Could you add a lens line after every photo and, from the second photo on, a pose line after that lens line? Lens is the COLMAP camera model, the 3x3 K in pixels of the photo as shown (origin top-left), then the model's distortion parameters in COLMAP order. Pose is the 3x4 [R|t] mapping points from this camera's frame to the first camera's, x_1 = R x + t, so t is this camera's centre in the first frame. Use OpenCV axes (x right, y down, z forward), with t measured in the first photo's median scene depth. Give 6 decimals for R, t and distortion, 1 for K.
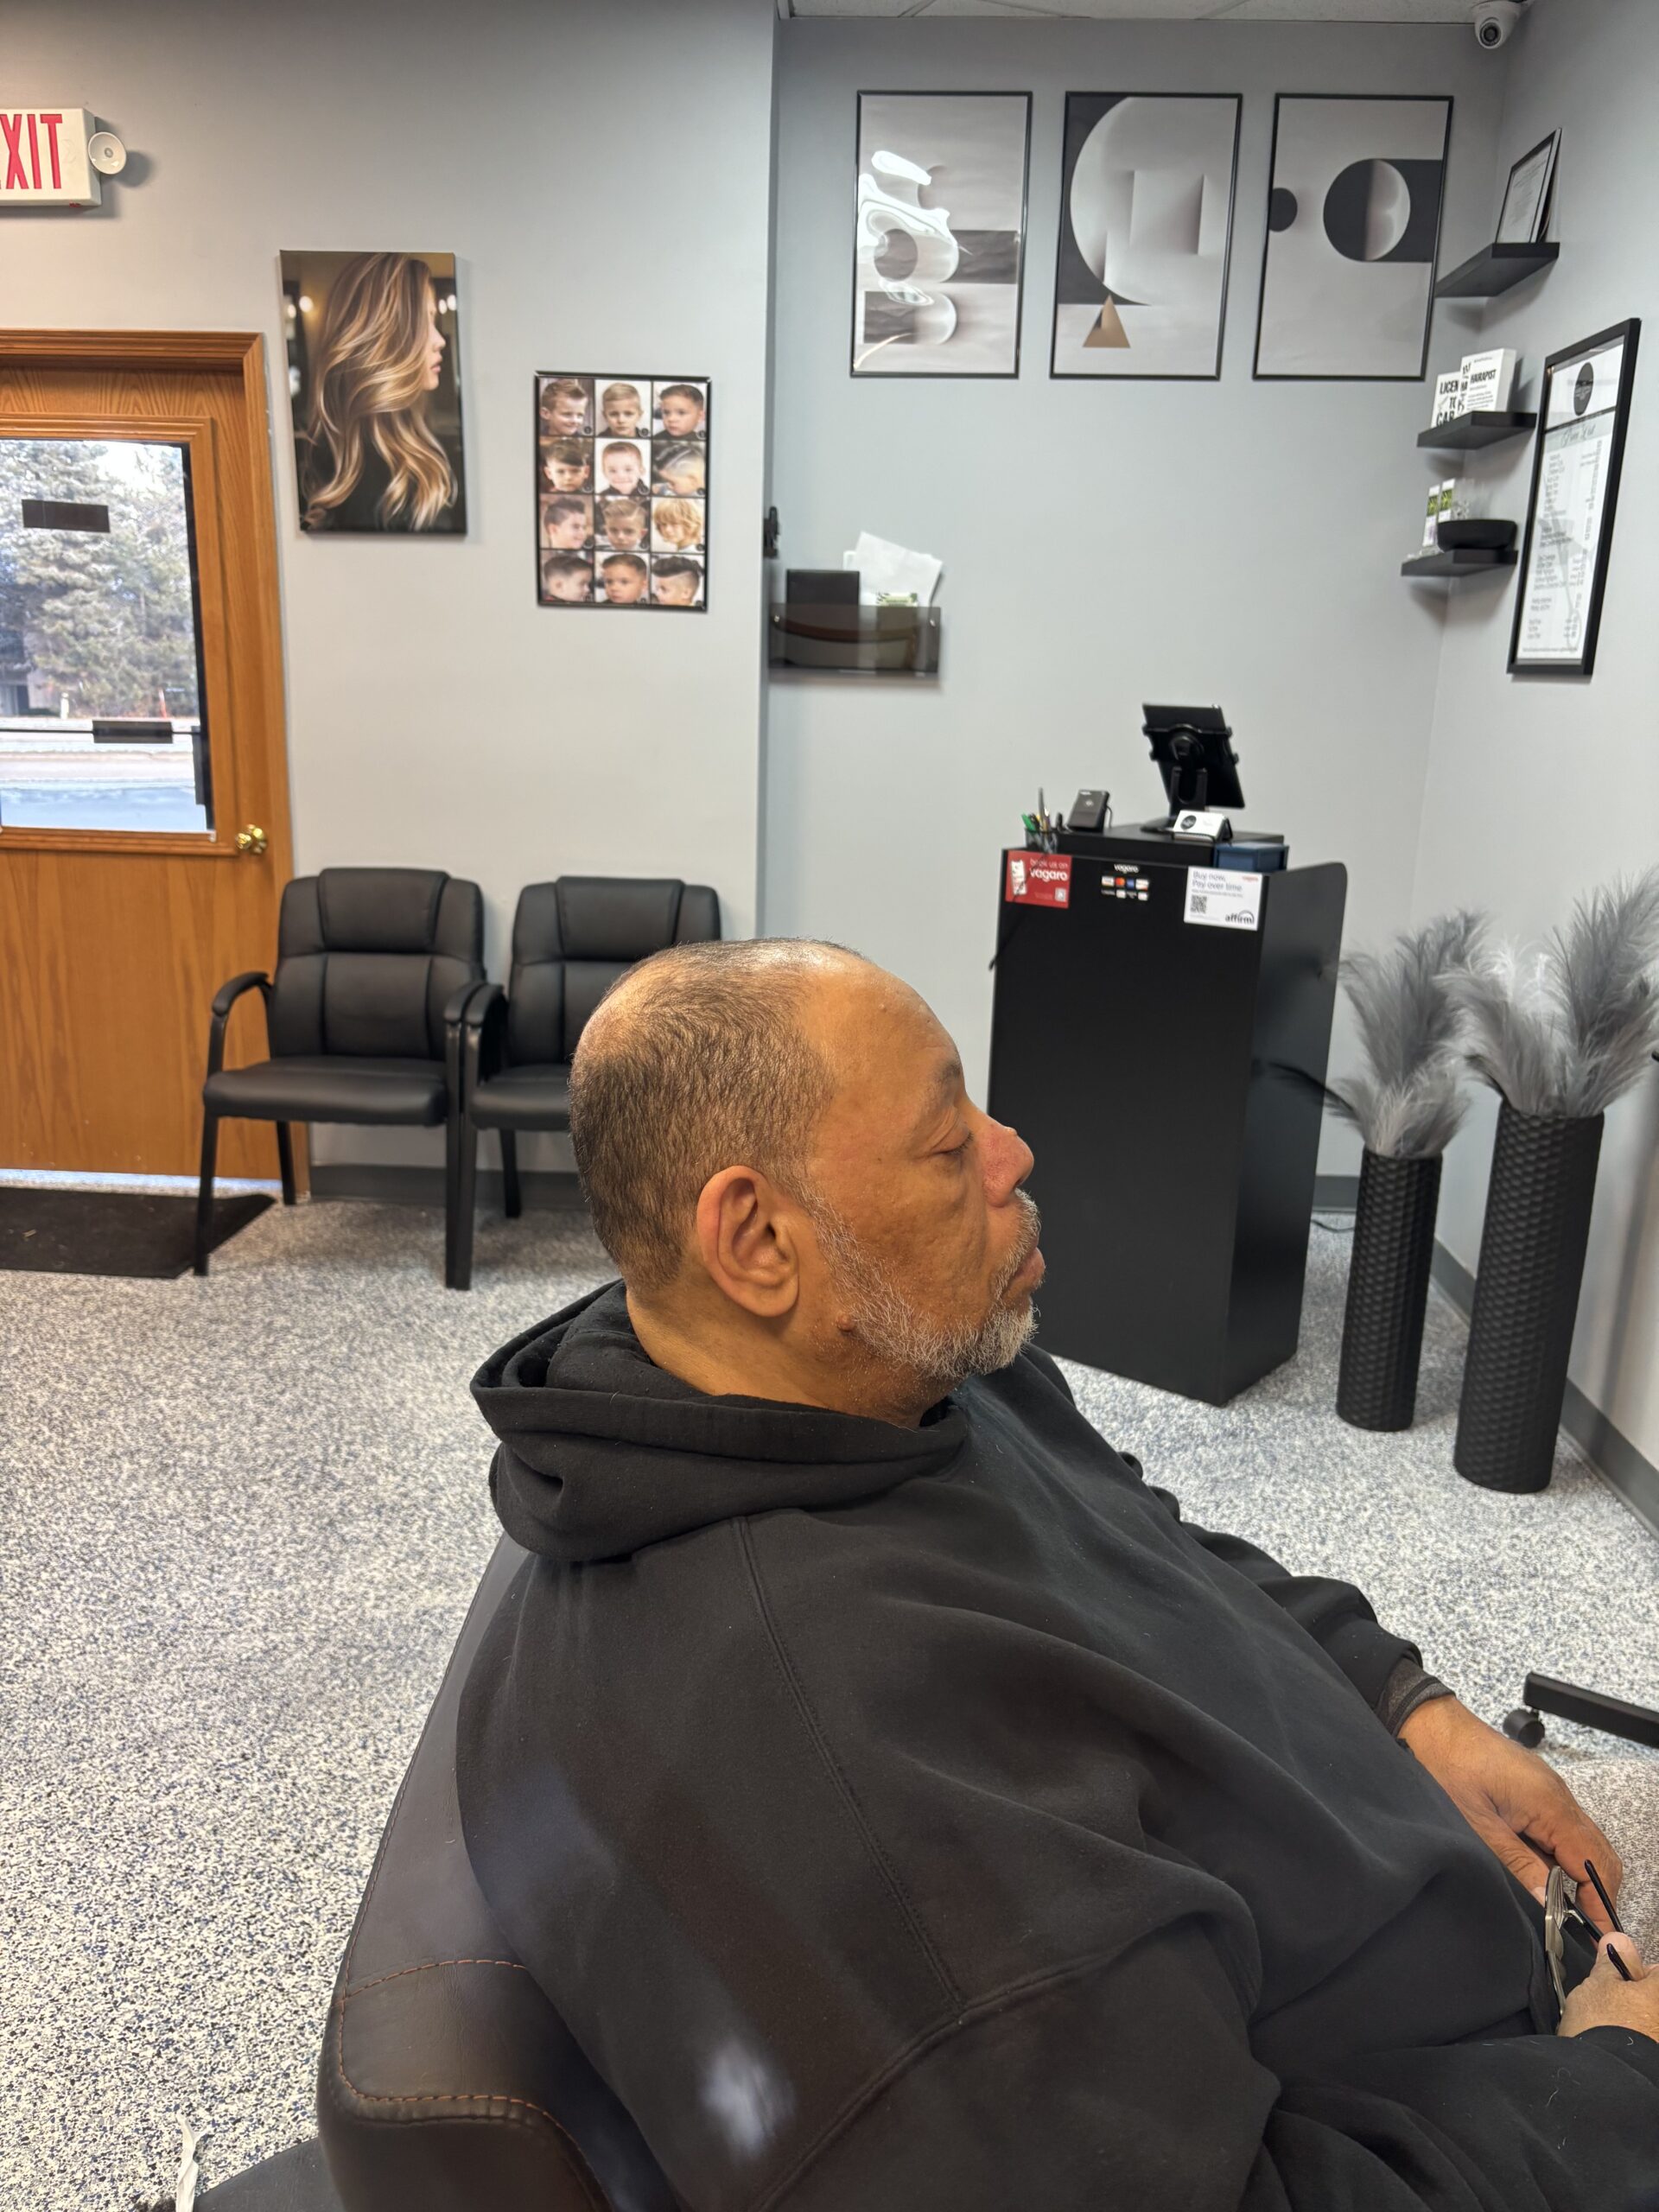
lens RADIAL K [[1686.5, 0, 813.6], [0, 1686.5, 1110.2], [0, 0, 1]] dist [-0.011078, 0.070598]
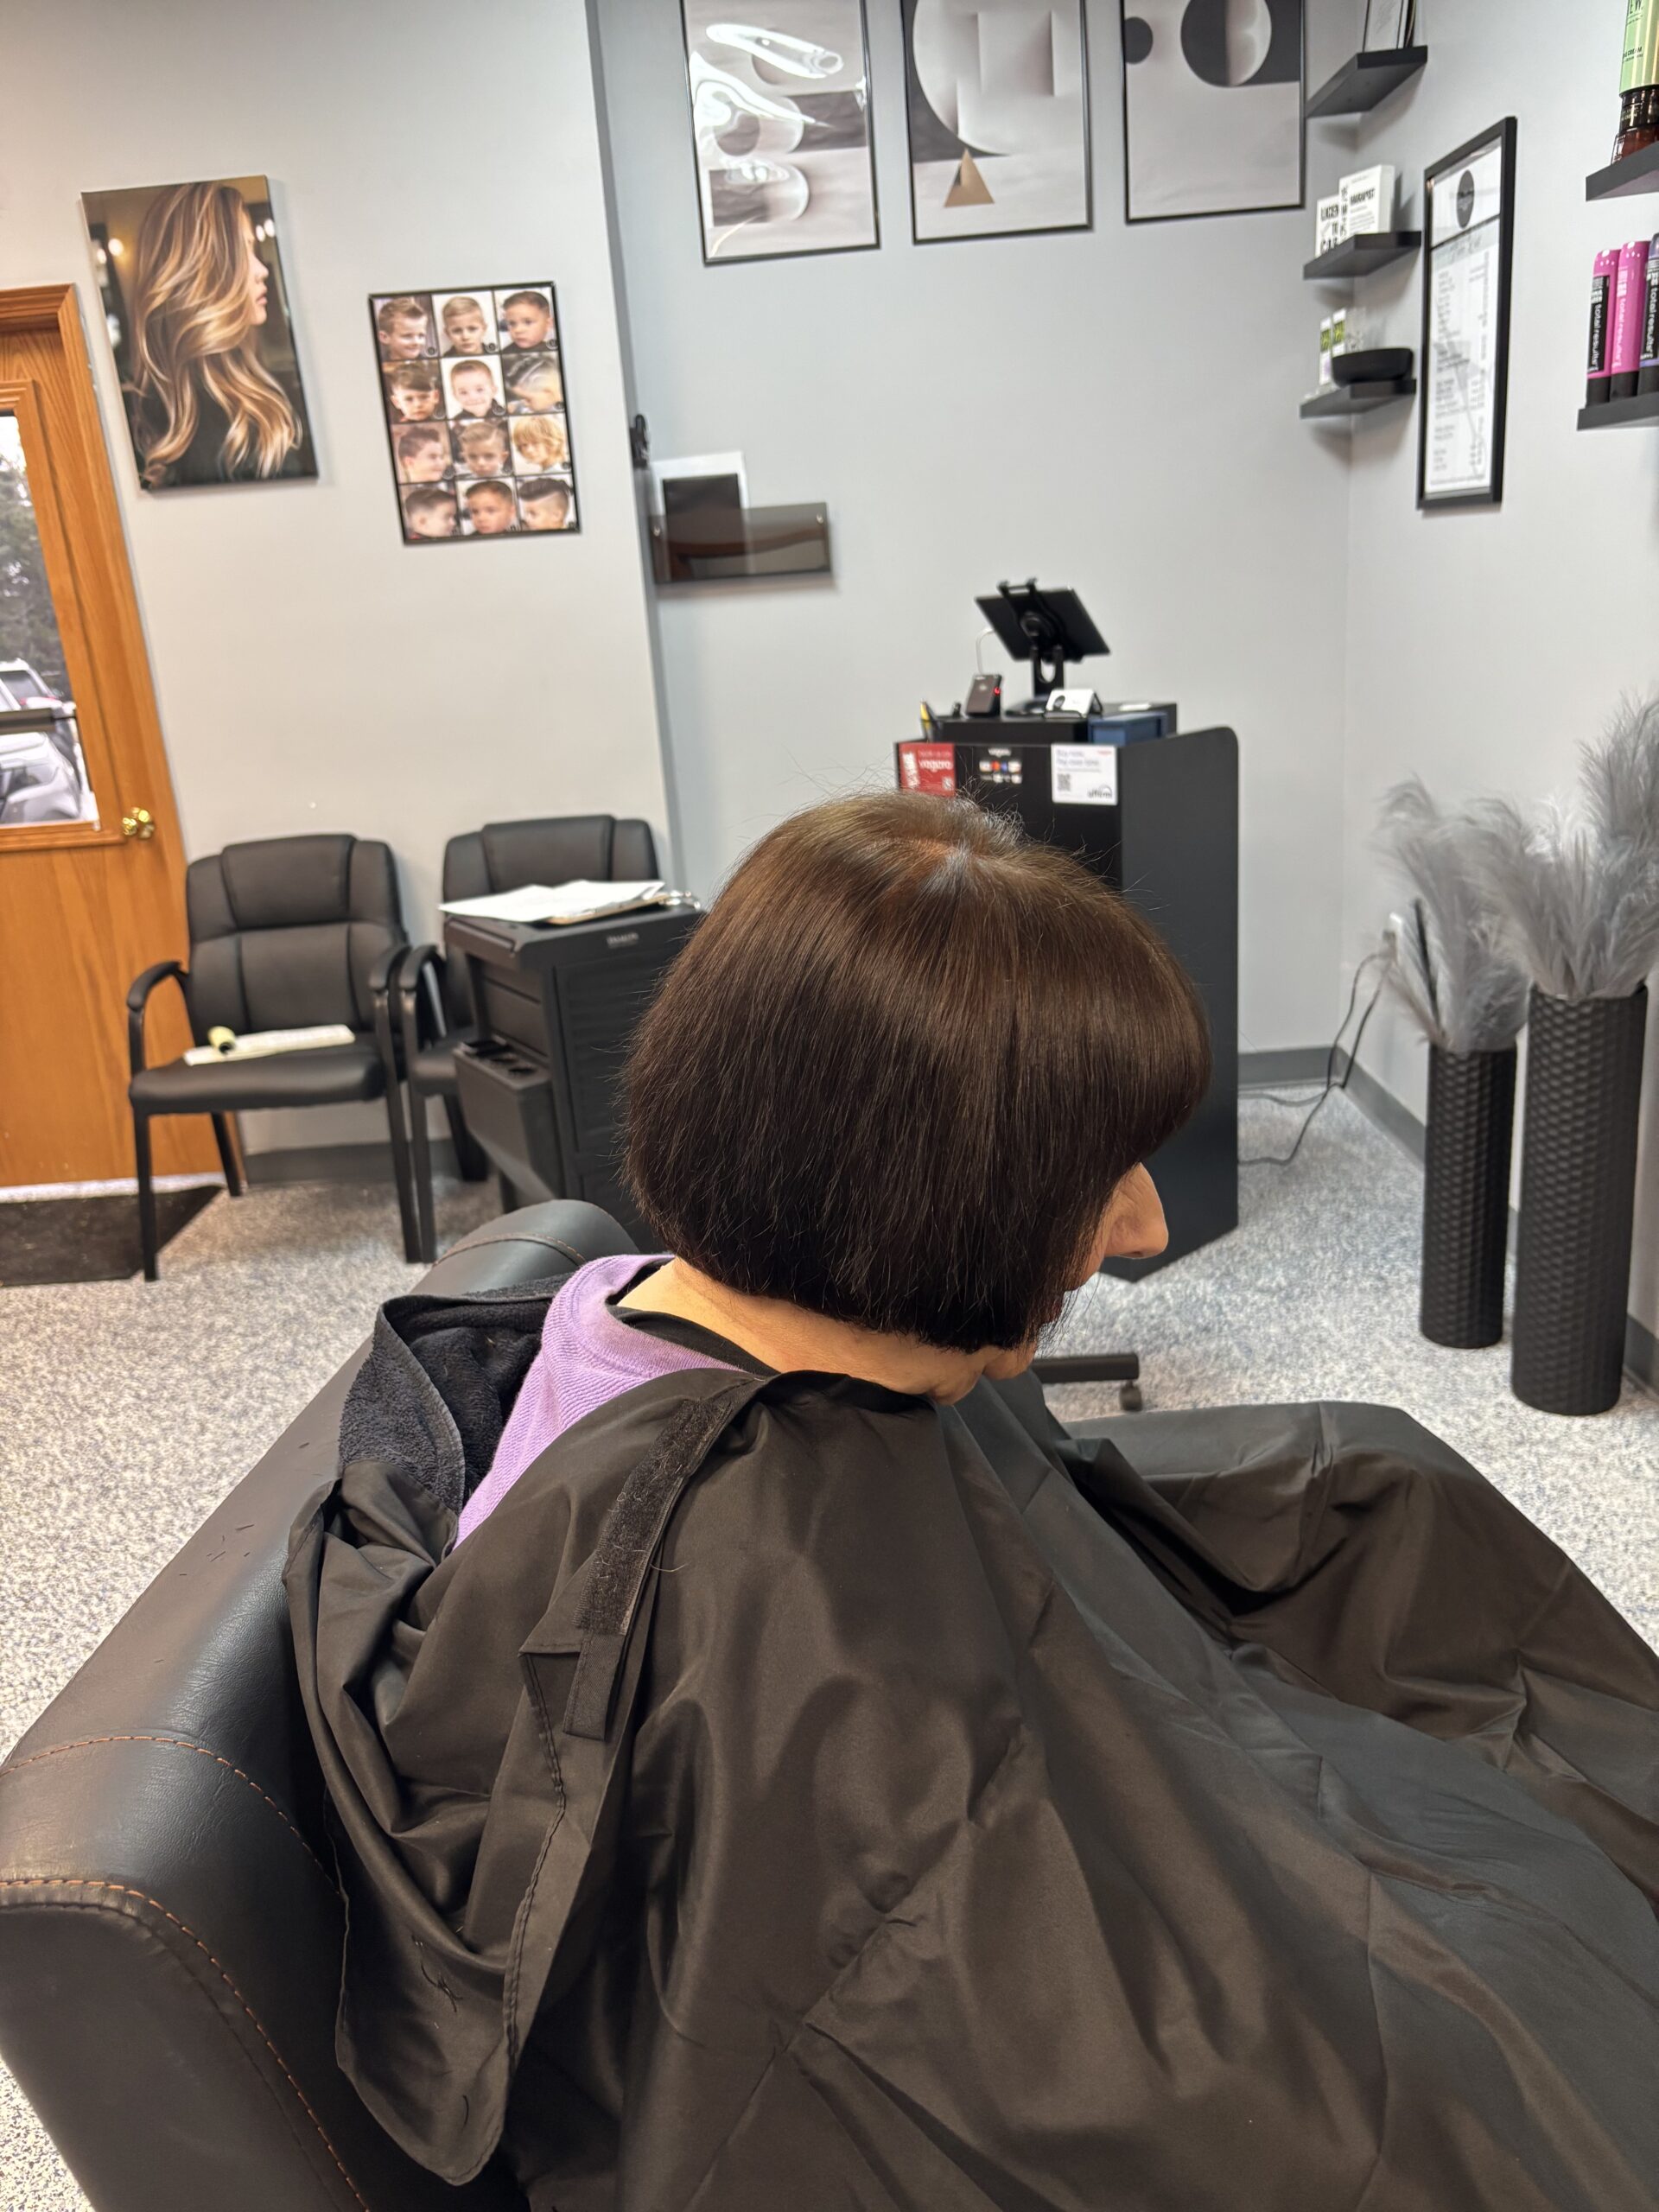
lens RADIAL K [[1677.3, 0, 829.5], [0, 1677.3, 1106.0], [0, 0, 1]] dist [0.012937, 0.006975]
pose [[0.993829, -0.110062, 0.013818, 0.029237], [0.109261, 0.992788, 0.049335, -0.006593], [-0.019148, -0.047521, 0.998687, 0.037271]]
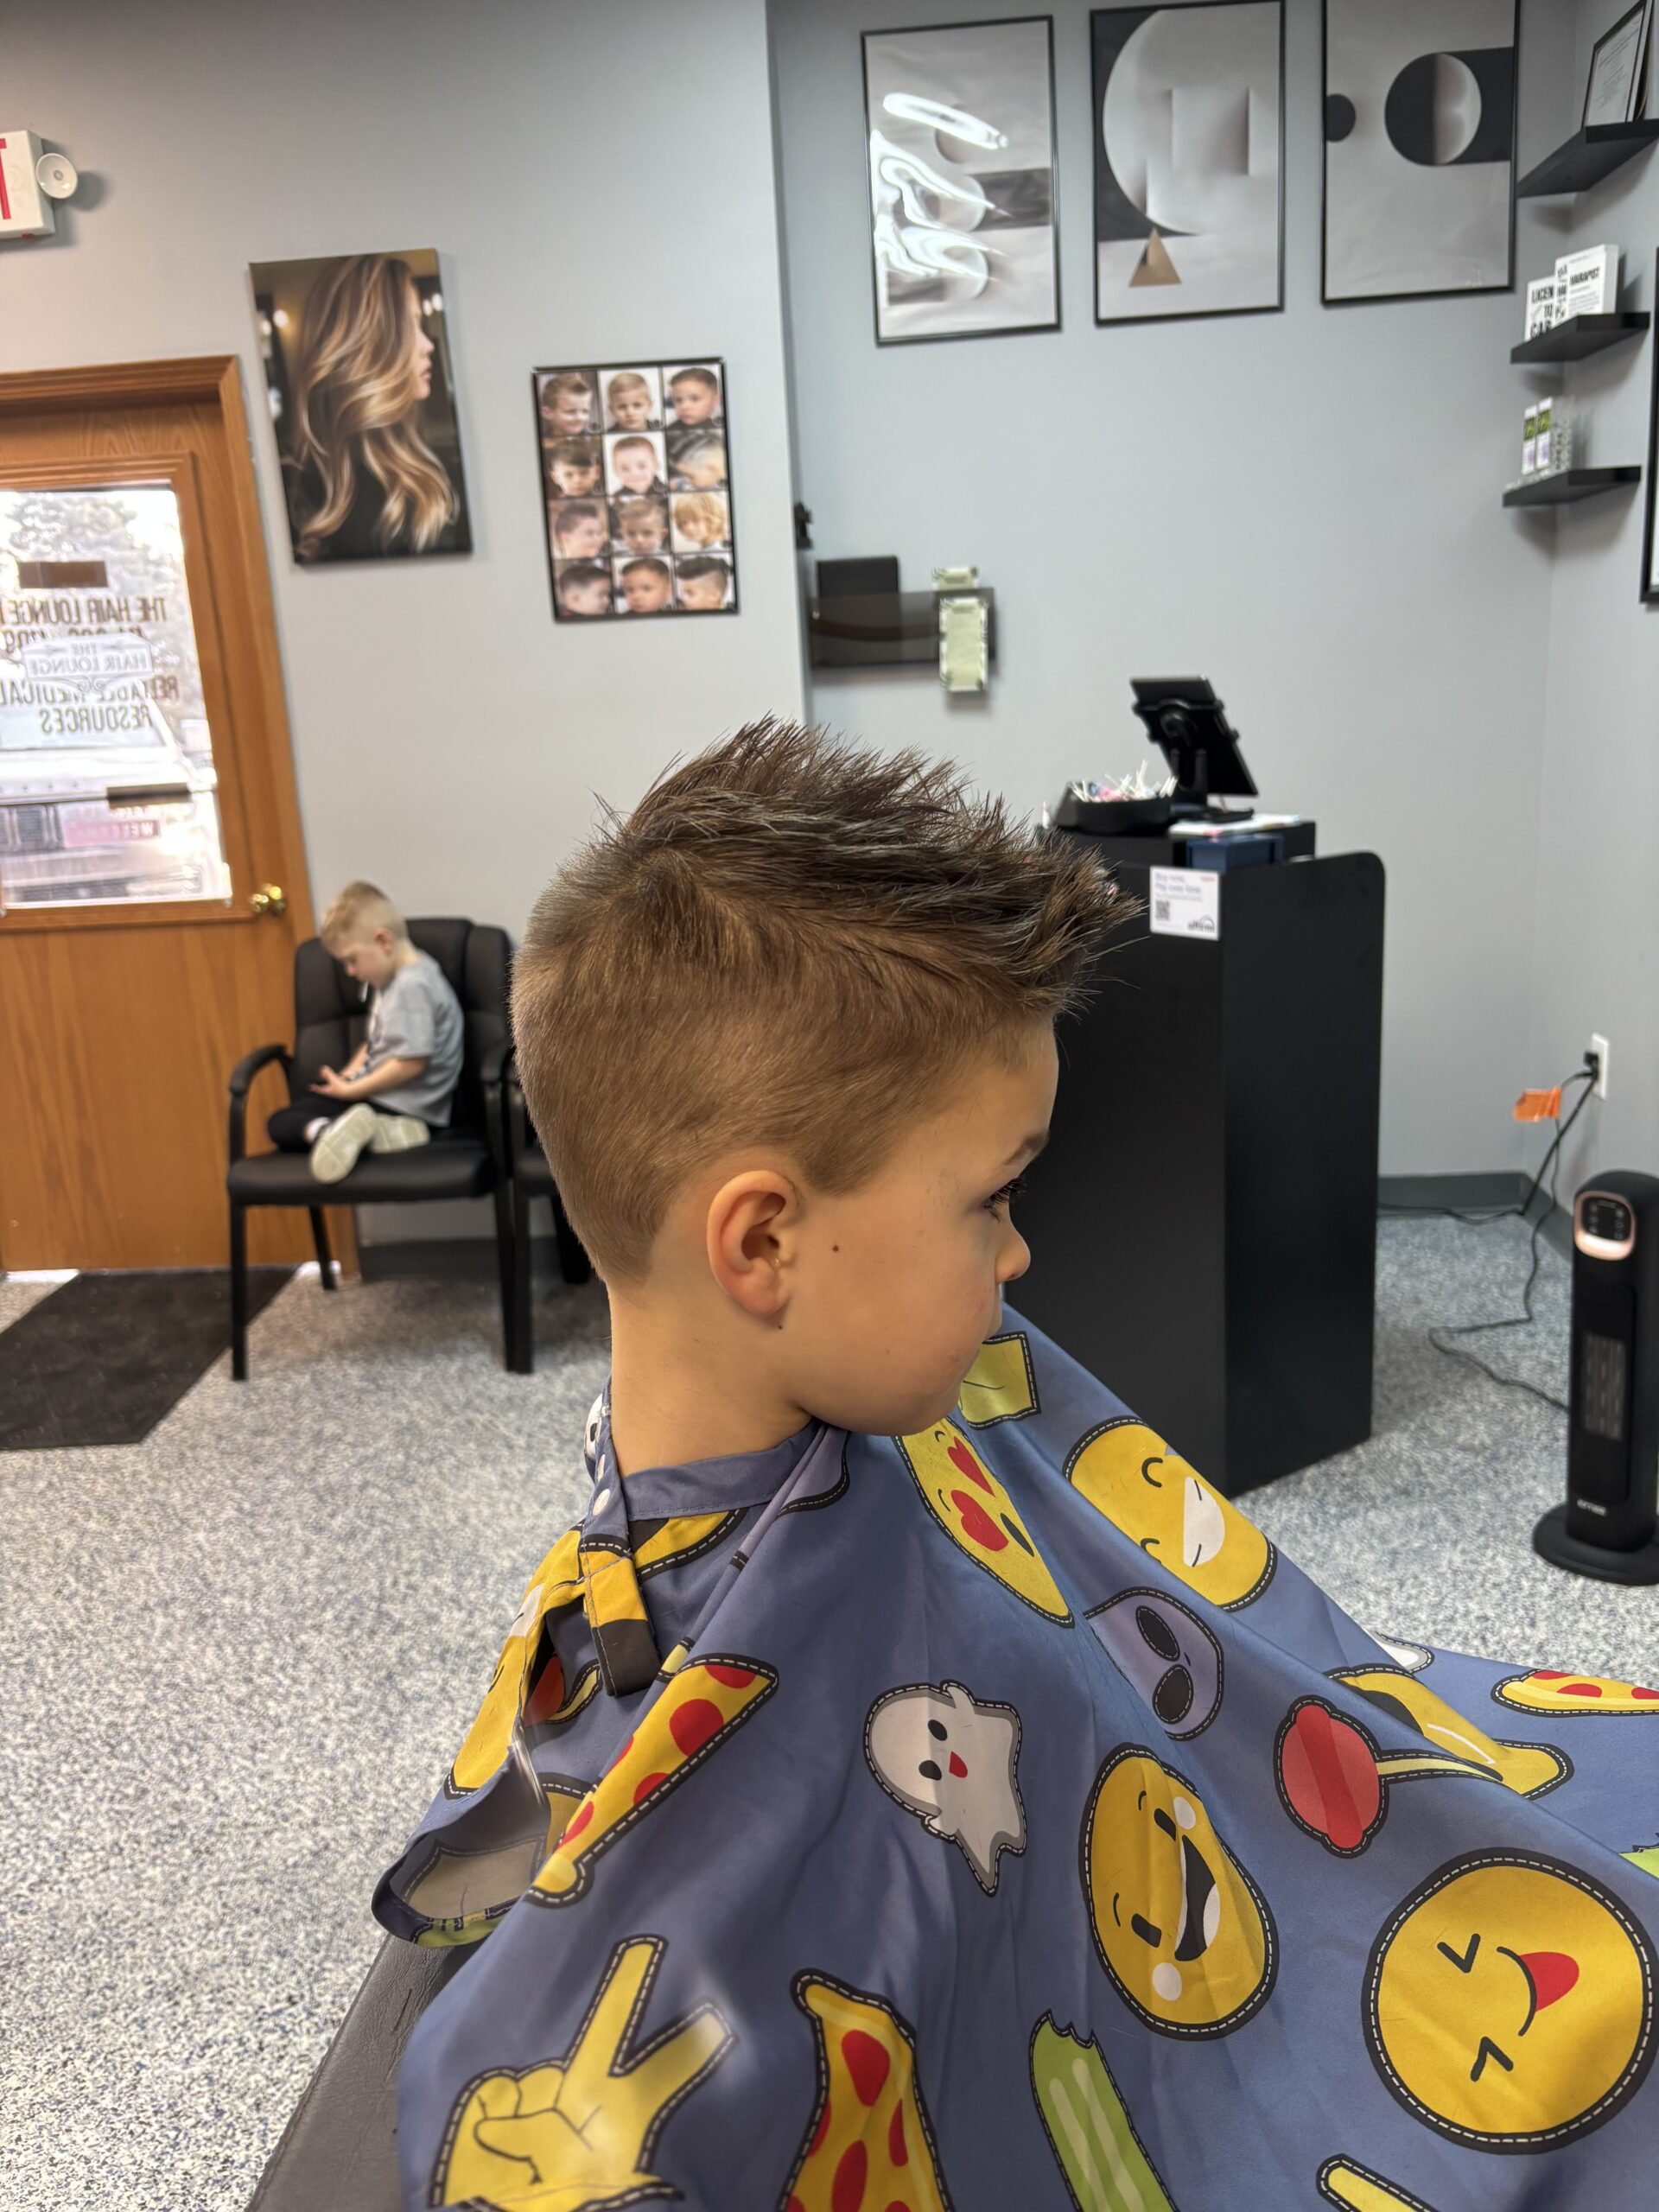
lens RADIAL K [[1660.4, 0, 829.9], [0, 1660.4, 1100.2], [0, 0, 1]] dist [-0.000189, 0.025187]
pose [[0.996615, -0.075613, -0.032272, -0.005417], [0.075419, 0.997126, -0.007209, -0.023855], [0.032724, 0.004751, 0.999453, 0.110121]]
